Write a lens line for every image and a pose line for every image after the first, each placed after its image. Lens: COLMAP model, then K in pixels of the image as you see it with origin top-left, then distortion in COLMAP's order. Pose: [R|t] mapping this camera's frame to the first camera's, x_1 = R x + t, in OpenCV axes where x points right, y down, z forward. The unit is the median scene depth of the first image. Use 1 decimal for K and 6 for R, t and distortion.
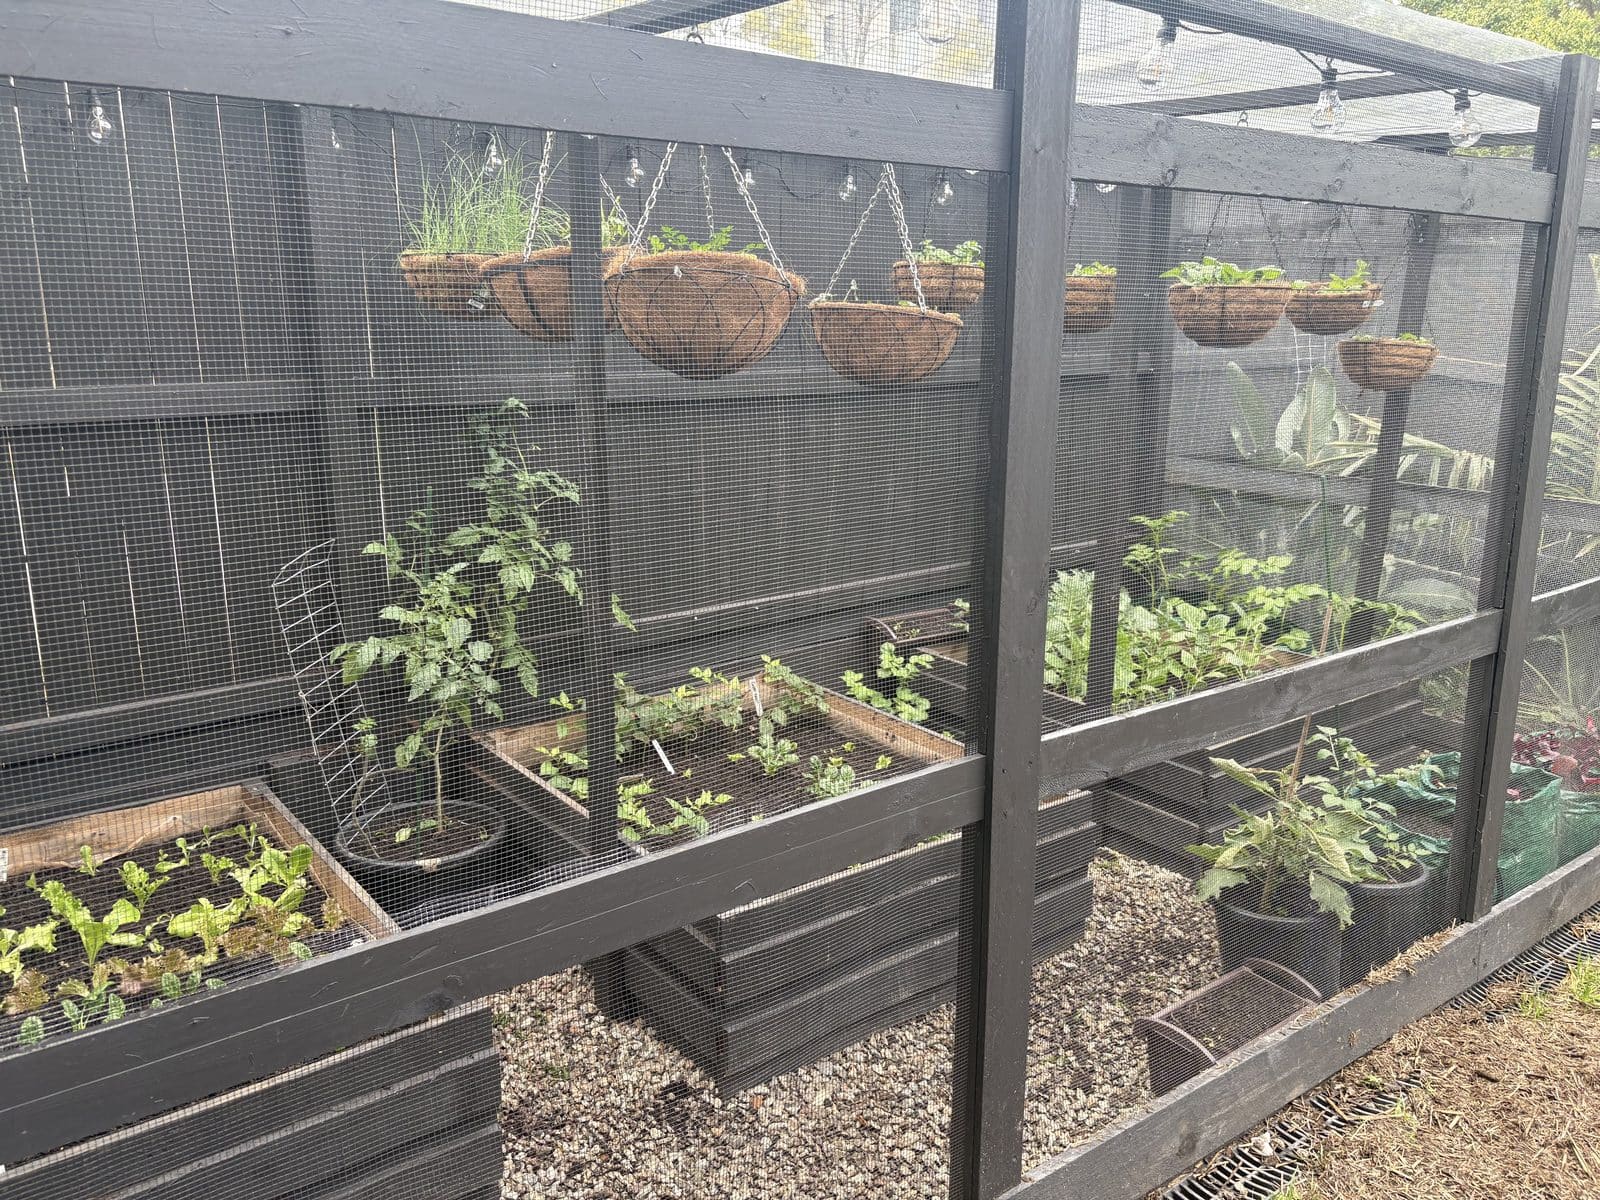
lens RADIAL K [[1223.9, 0, 800.0], [0, 1223.9, 600.0], [0, 0, 1]] dist [0.024402, 0.001637]
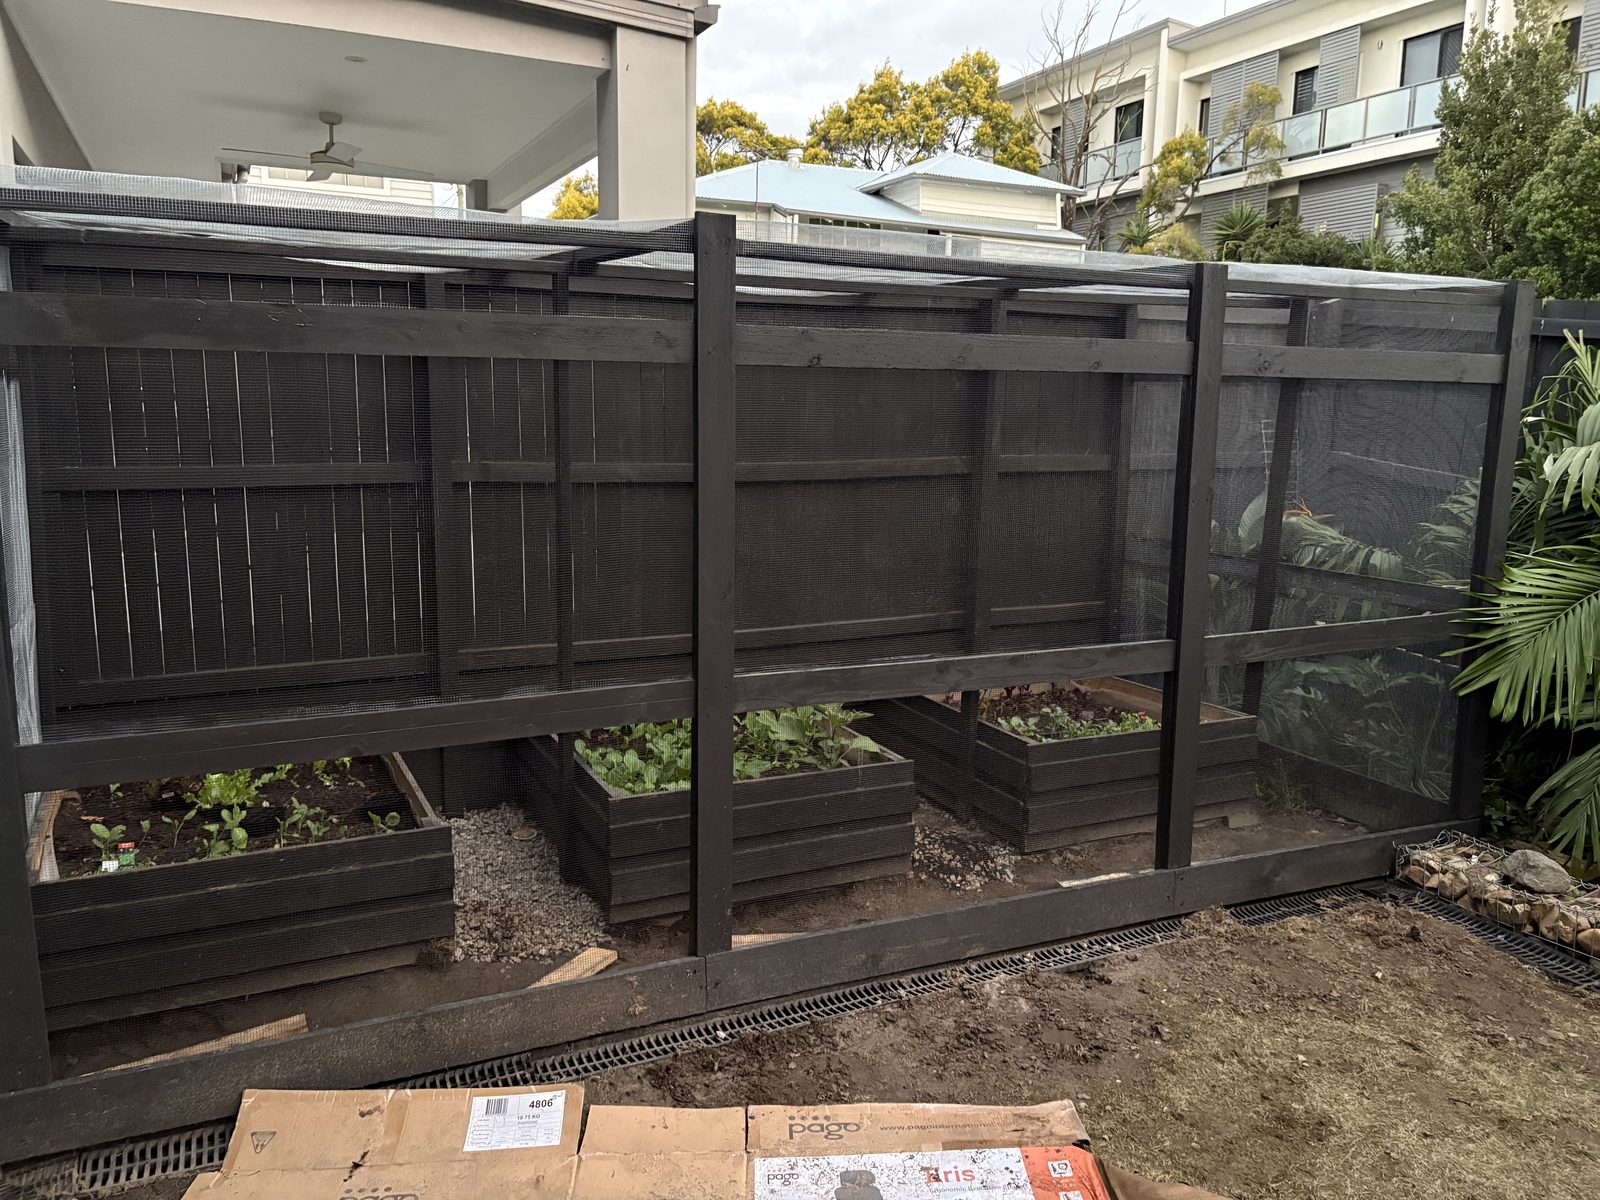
lens RADIAL K [[1223.9, 0, 800.0], [0, 1223.9, 600.0], [0, 0, 1]] dist [0.024402, 0.001637]
pose [[0.980325, 0.040937, -0.193100, 0.341743], [-0.054296, 0.996446, -0.064402, 0.063128], [0.189777, 0.073620, 0.979063, -0.384284]]
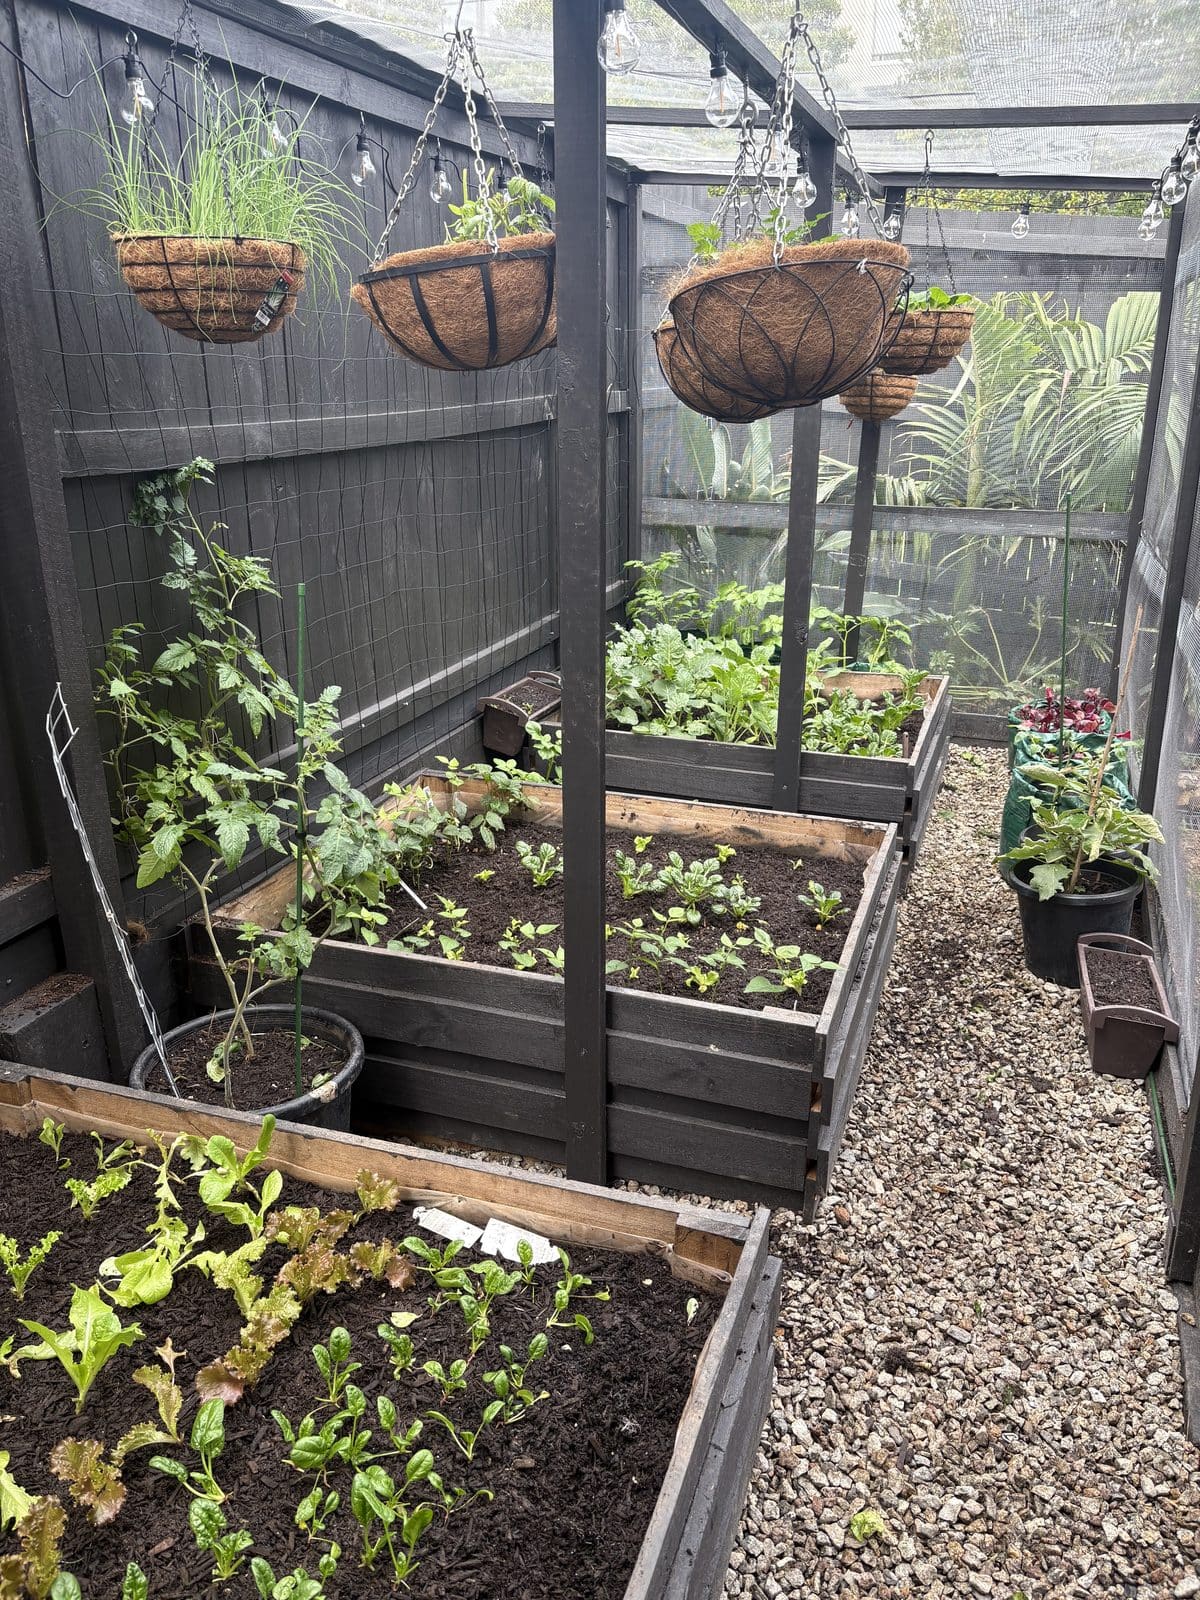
lens RADIAL K [[1223.9, 0, 600.0], [0, 1223.9, 800.0], [0, 0, 1]] dist [0.024402, 0.001637]
pose [[0.828557, -0.190758, 0.526407, -0.473882], [0.130961, 0.980120, 0.149043, -0.045165], [-0.544373, -0.054552, 0.837068, 0.262394]]
